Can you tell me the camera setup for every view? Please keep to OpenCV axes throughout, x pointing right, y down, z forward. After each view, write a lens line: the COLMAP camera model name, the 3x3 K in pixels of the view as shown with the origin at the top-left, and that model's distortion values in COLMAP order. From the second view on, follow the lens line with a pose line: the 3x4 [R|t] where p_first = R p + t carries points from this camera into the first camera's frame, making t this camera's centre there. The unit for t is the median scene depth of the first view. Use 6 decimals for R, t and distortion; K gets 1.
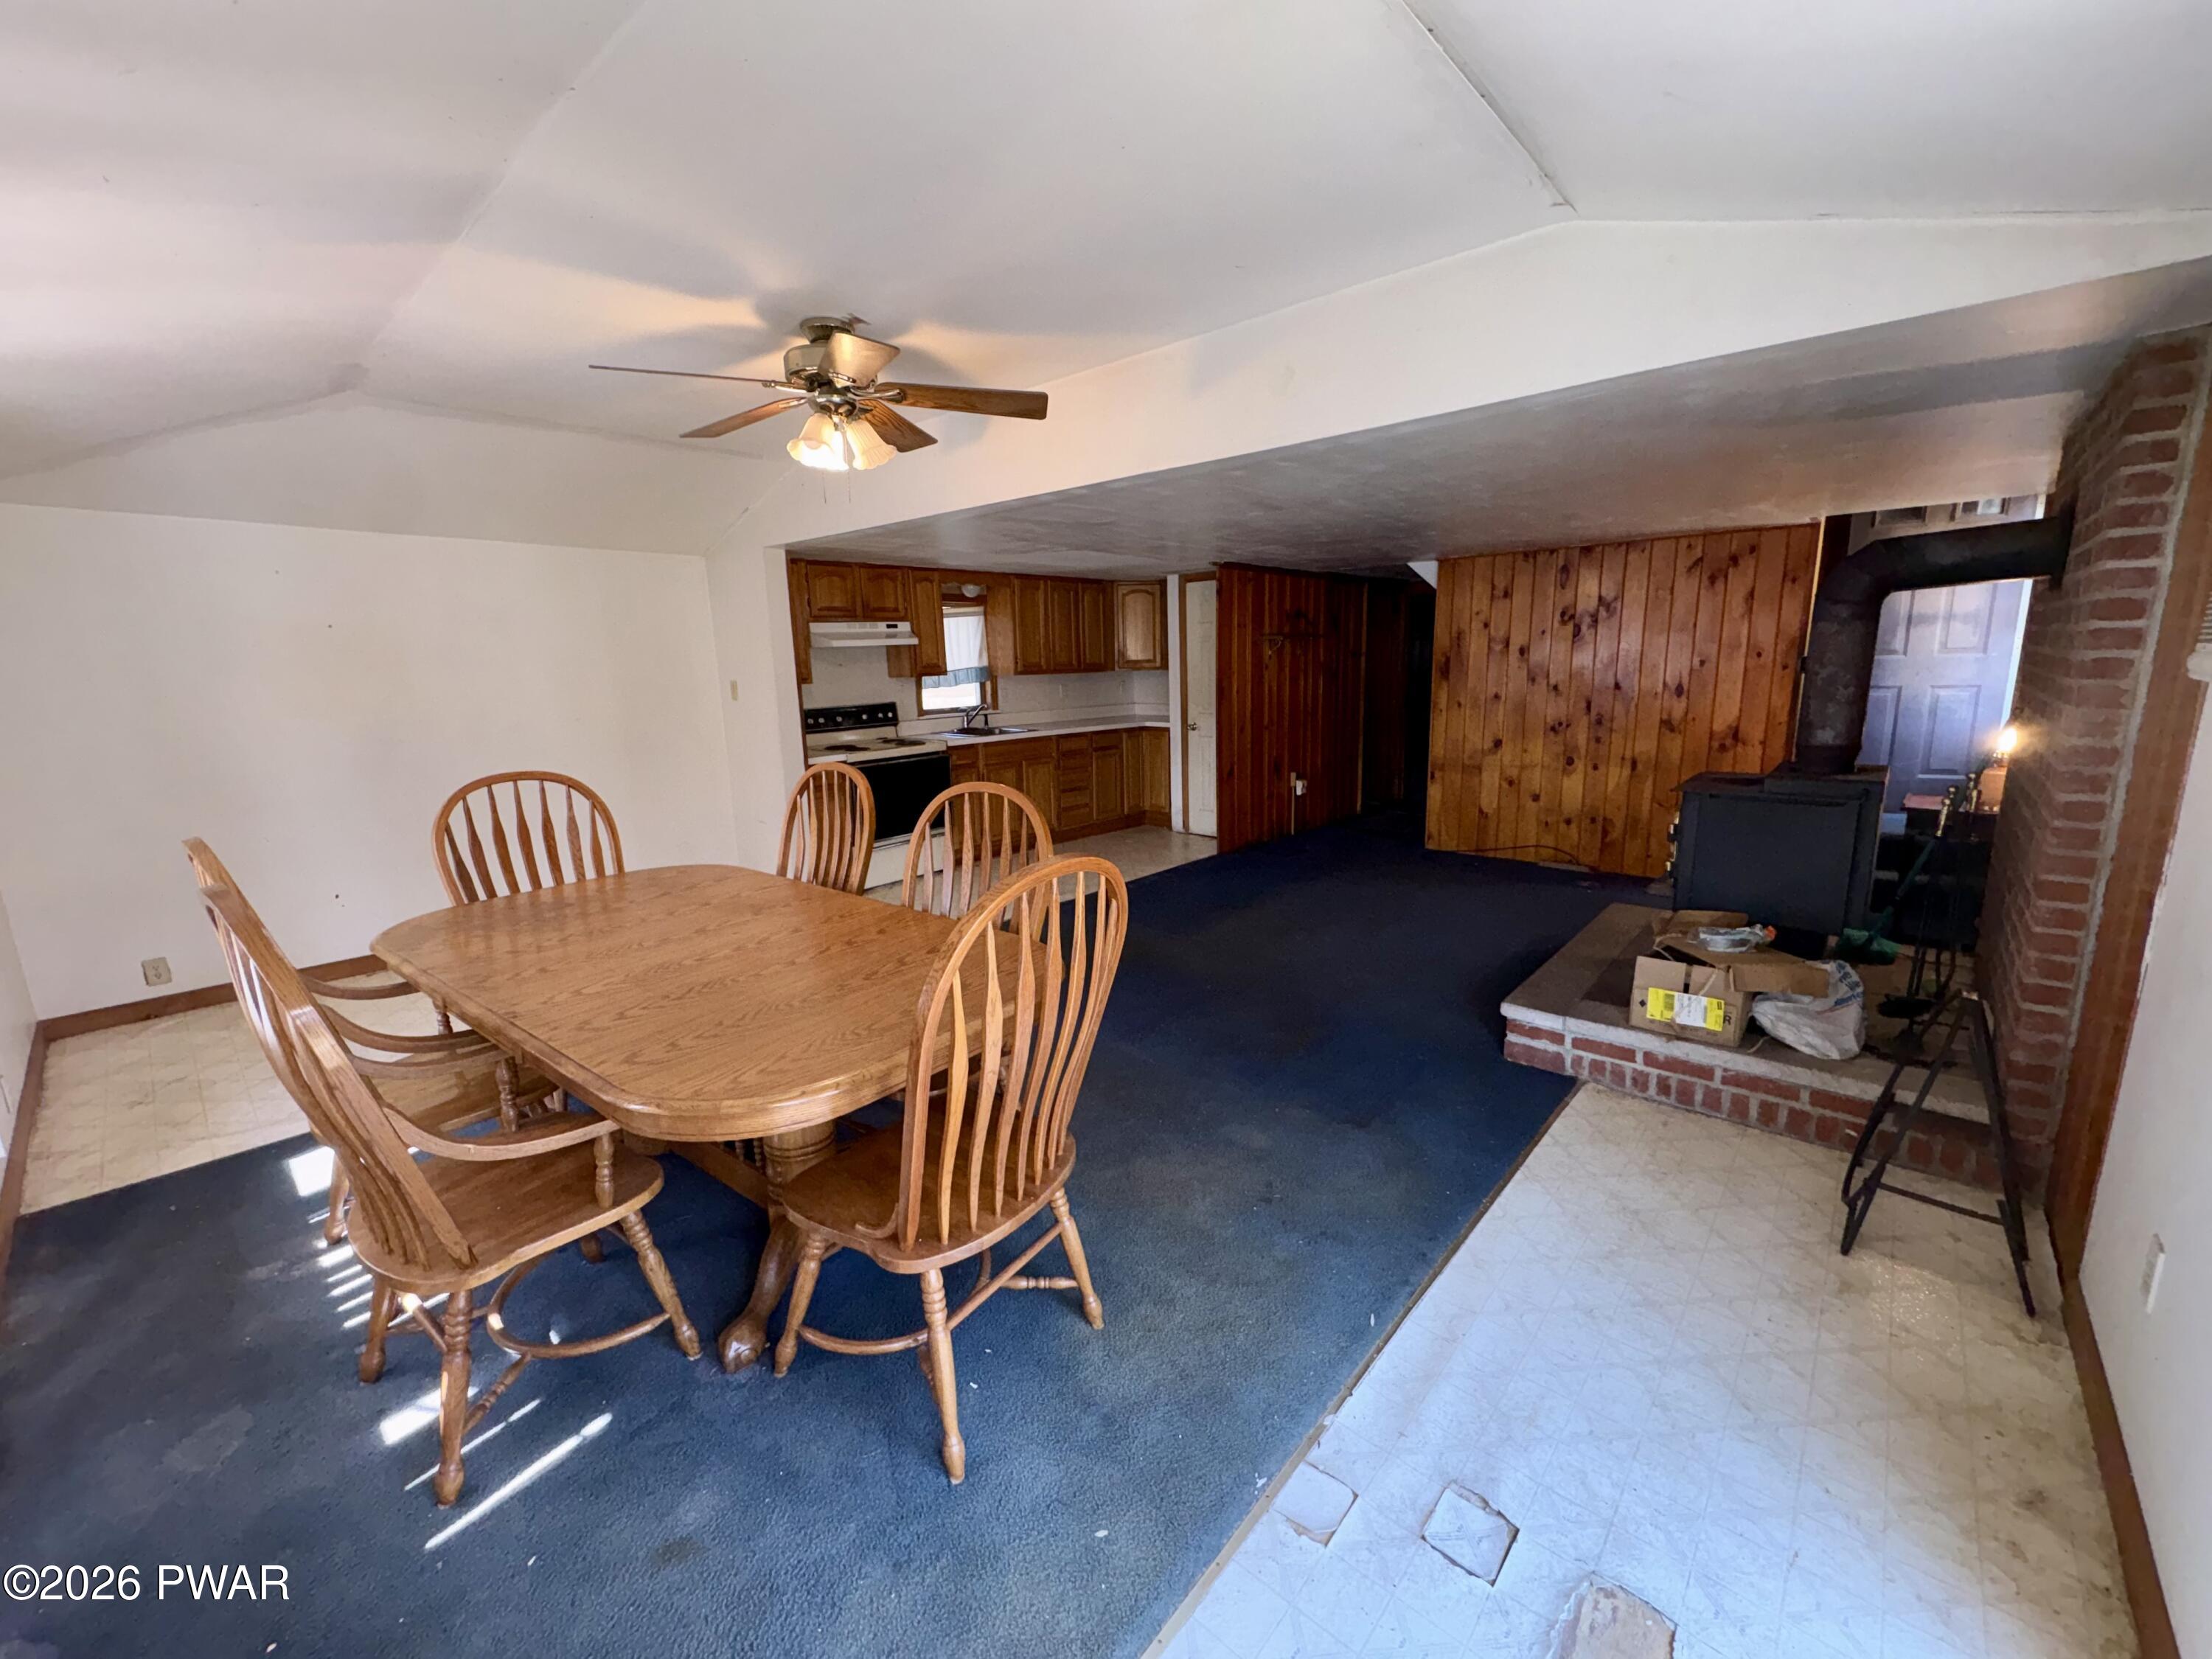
lens RADIAL K [[877.2, 0, 1101.8], [0, 877.2, 829.2], [0, 0, 1]] dist [0.002635, -0.000509]
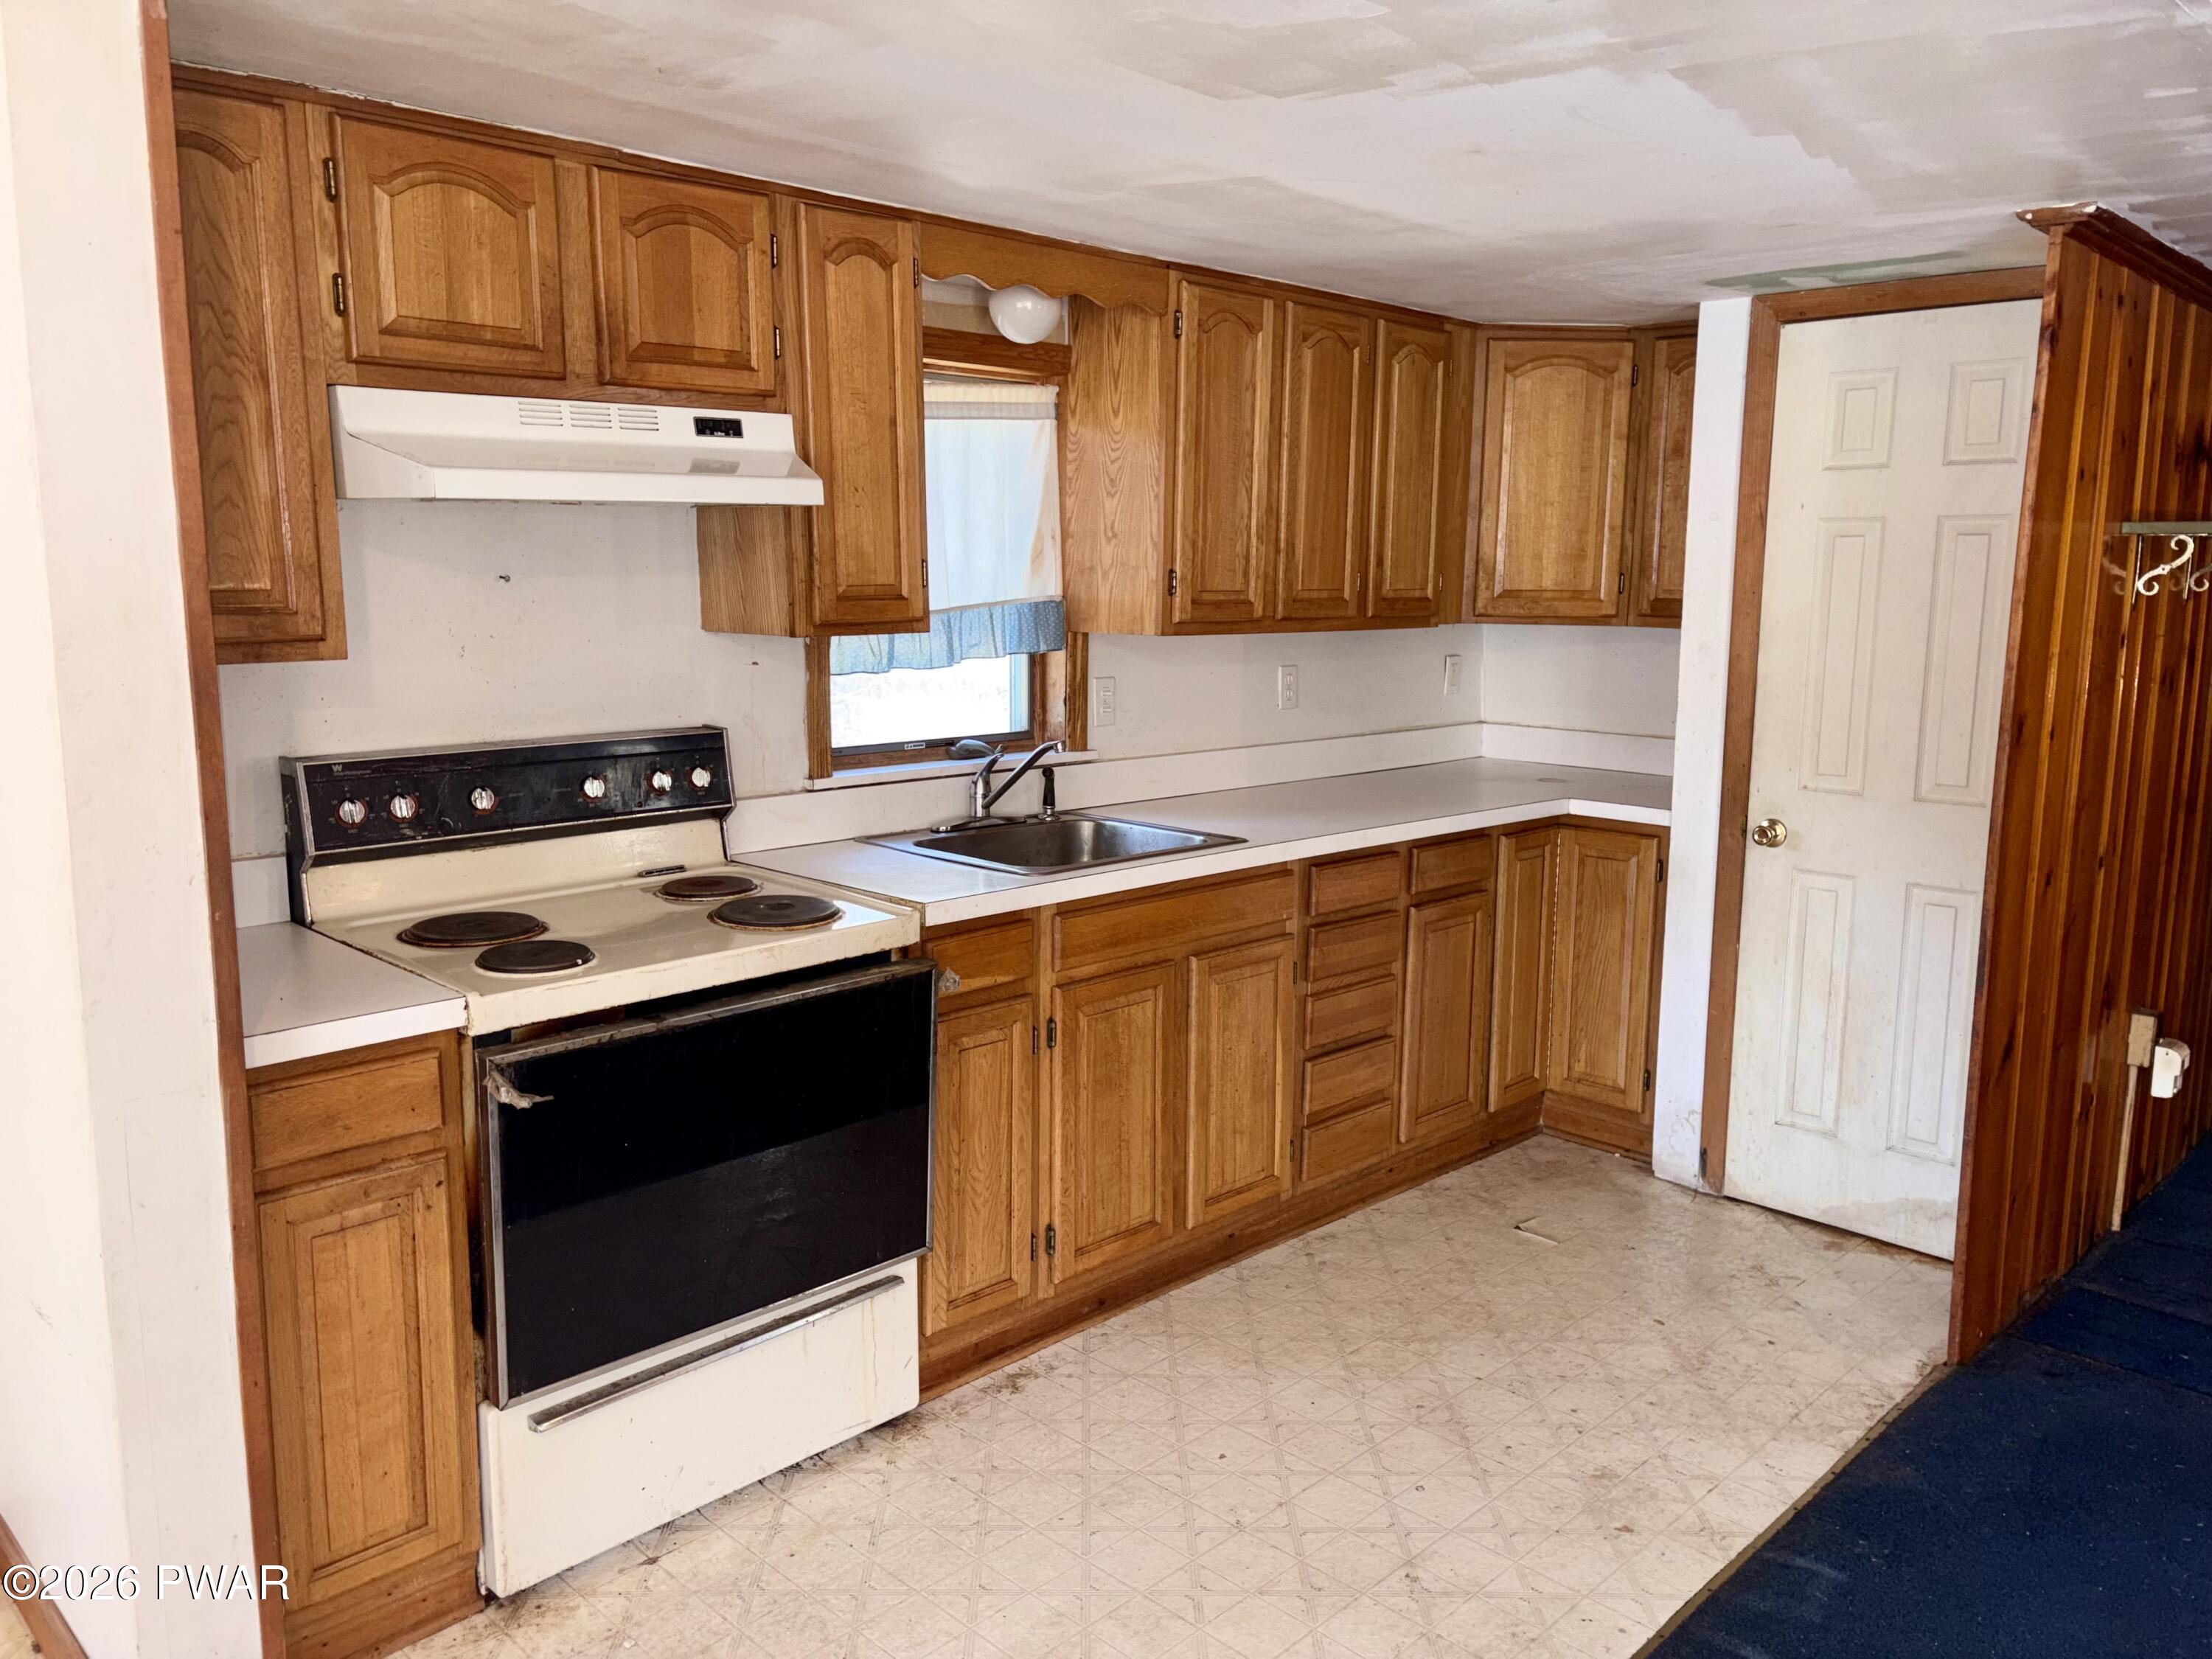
lens RADIAL K [[1676.0, 0, 1093.7], [0, 1676.0, 839.0], [0, 0, 1]] dist [0.058852, -0.055635]
pose [[0.998516, 0.040856, -0.036004, -0.109693], [-0.042016, 0.998602, -0.032088, -0.102943], [0.034643, 0.033554, 0.998836, 0.521052]]
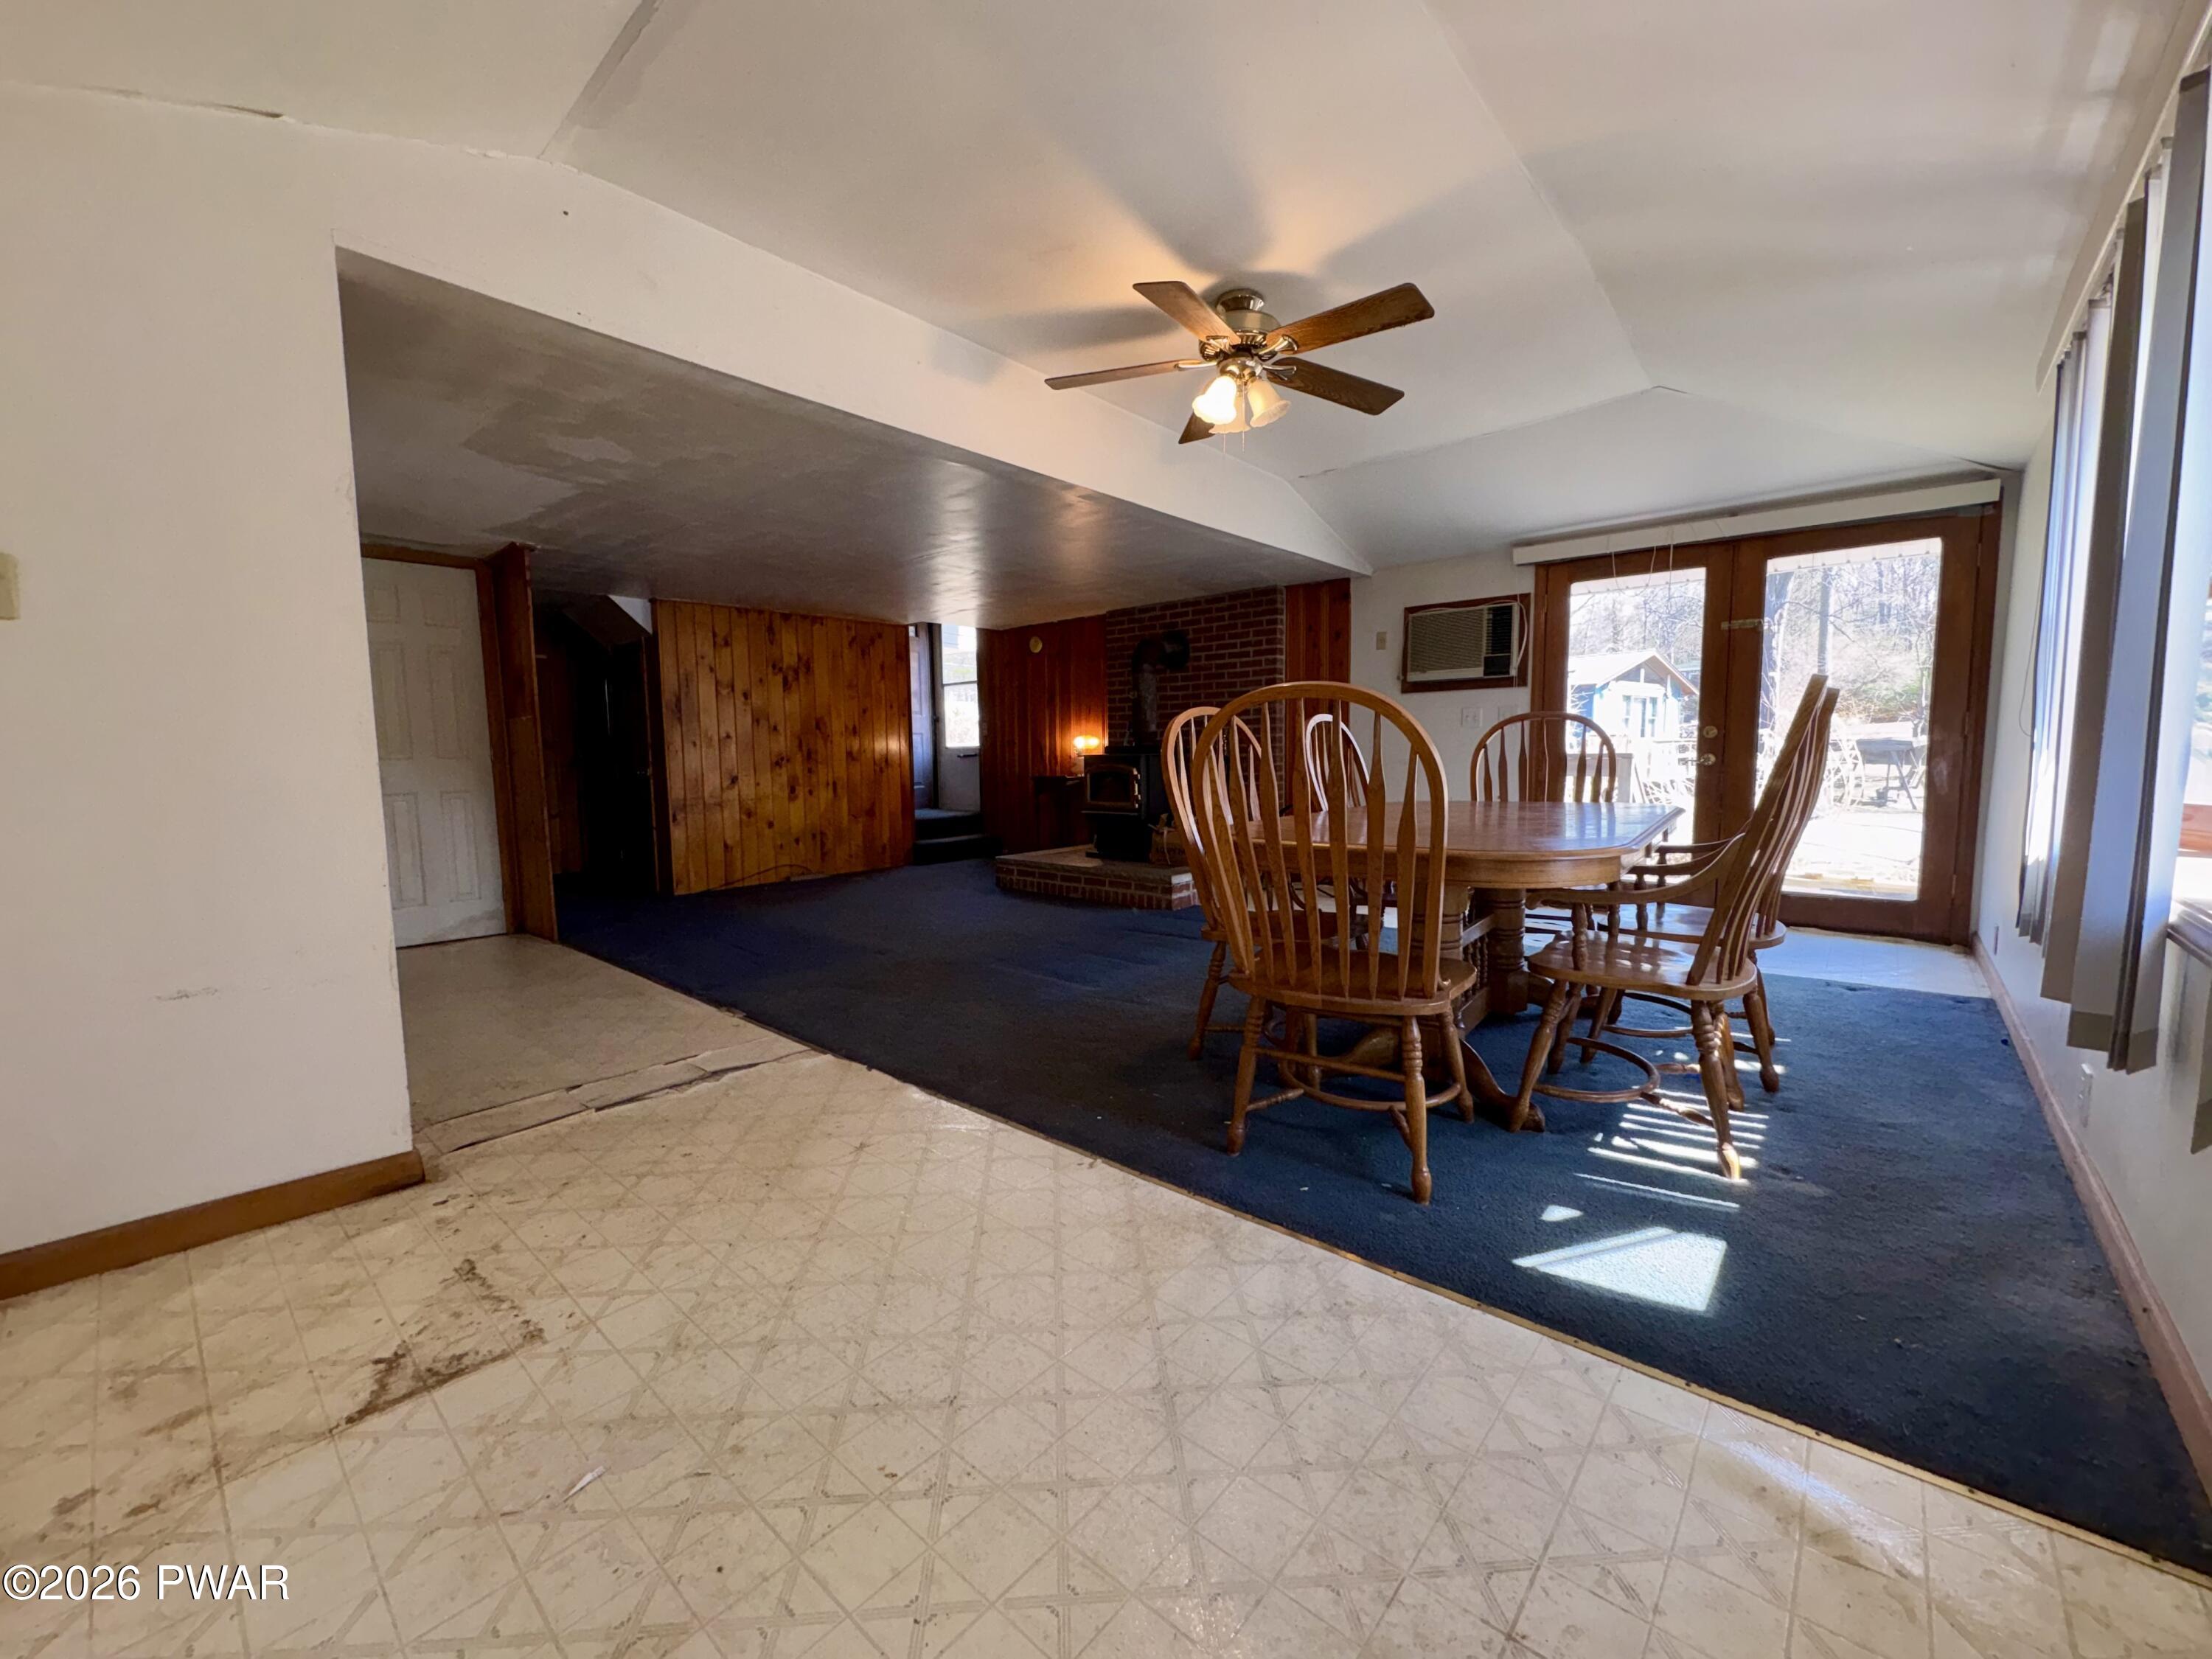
lens RADIAL K [[877.2, 0, 1106.4], [0, 877.2, 827.5], [0, 0, 1]] dist [0.002635, -0.000509]
pose [[-0.006612, -0.066598, 0.997758, -0.623456], [0.209322, 0.975583, 0.066505, -0.016836], [-0.977825, 0.209292, 0.007490, 0.555935]]
